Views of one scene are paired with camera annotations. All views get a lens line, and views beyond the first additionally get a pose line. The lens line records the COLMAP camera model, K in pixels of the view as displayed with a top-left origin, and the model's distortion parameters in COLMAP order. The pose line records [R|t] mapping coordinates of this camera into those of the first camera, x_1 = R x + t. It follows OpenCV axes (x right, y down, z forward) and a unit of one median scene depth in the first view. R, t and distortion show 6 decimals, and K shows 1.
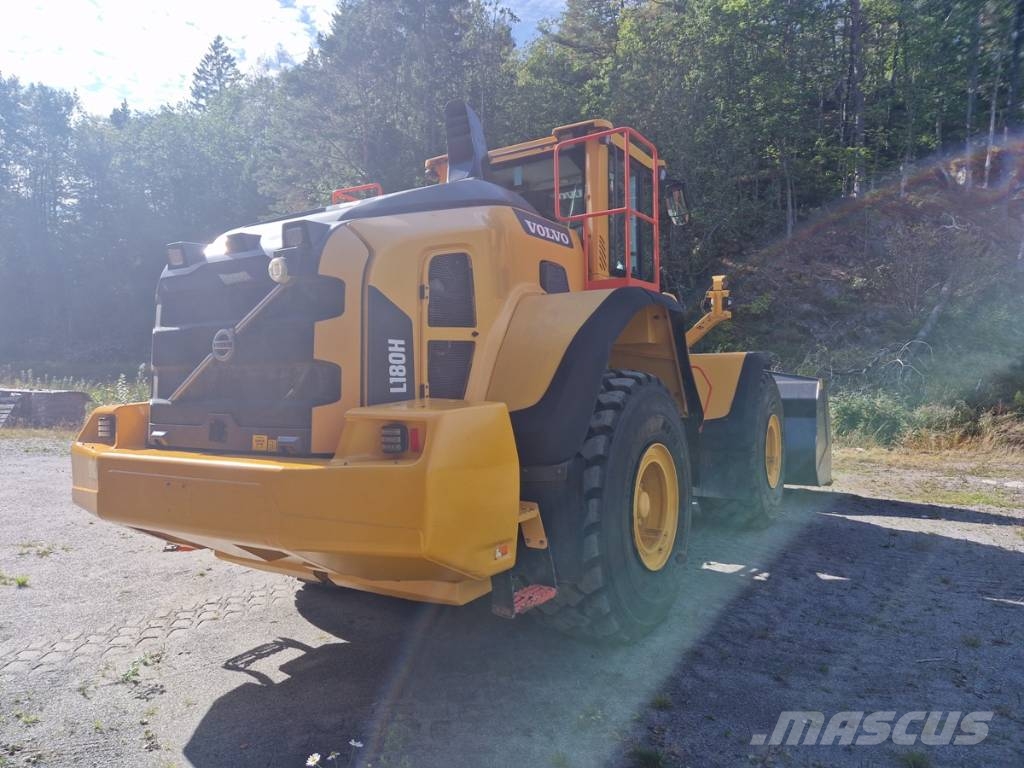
lens RADIAL K [[679.5, 0, 514.5], [0, 679.5, 388.9], [0, 0, 1]] dist [0.085556, -0.079697]
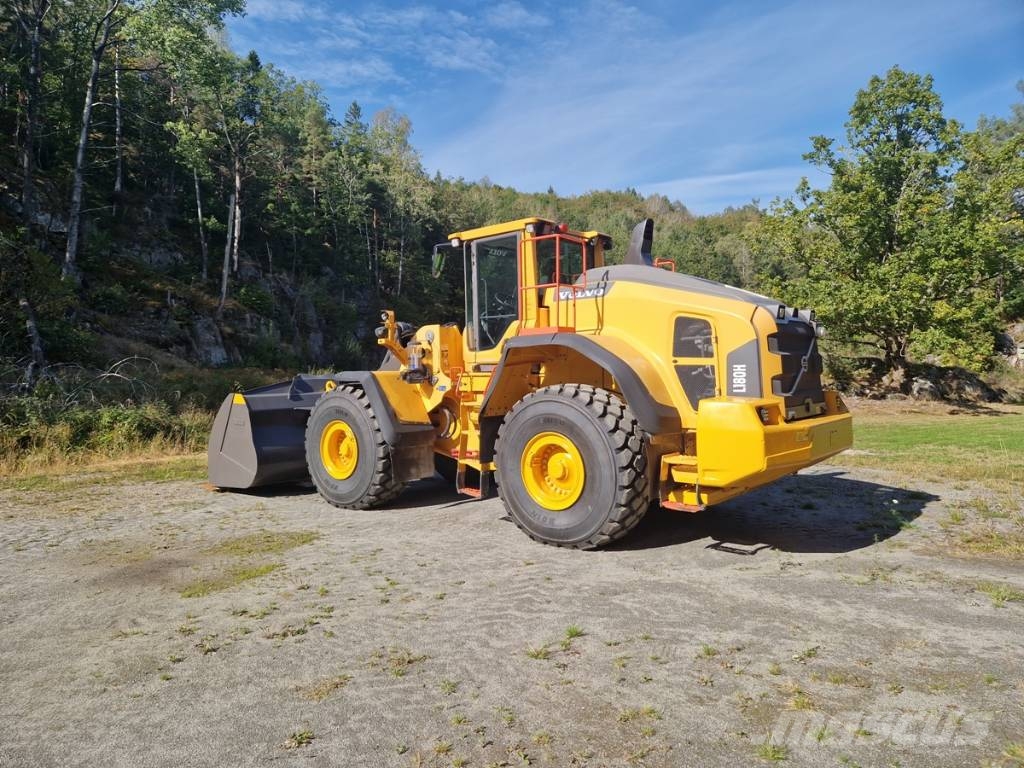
lens RADIAL K [[683.8, 0, 508.5], [0, 683.8, 379.1], [0, 0, 1]] dist [0.069507, -0.061369]
pose [[0.143004, 0.001666, 0.989721, -2.098917], [0.035118, 0.999360, -0.006757, -0.030385], [-0.989099, 0.035723, 0.142854, 1.294776]]
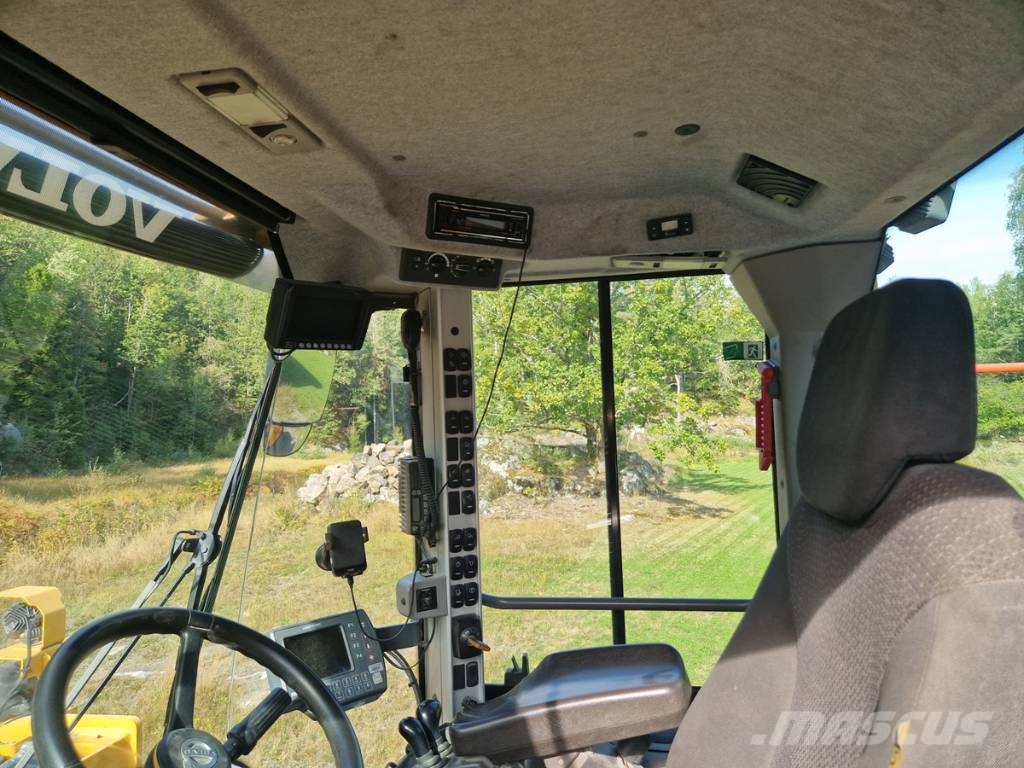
lens RADIAL K [[679.5, 0, 514.5], [0, 679.5, 388.9], [0, 0, 1]] dist [0.085556, -0.079697]
pose [[-0.397752, 0.072611, 0.914615, -0.096582], [0.057272, 0.996884, -0.054235, -0.391353], [-0.915704, 0.030810, -0.400671, 1.623483]]
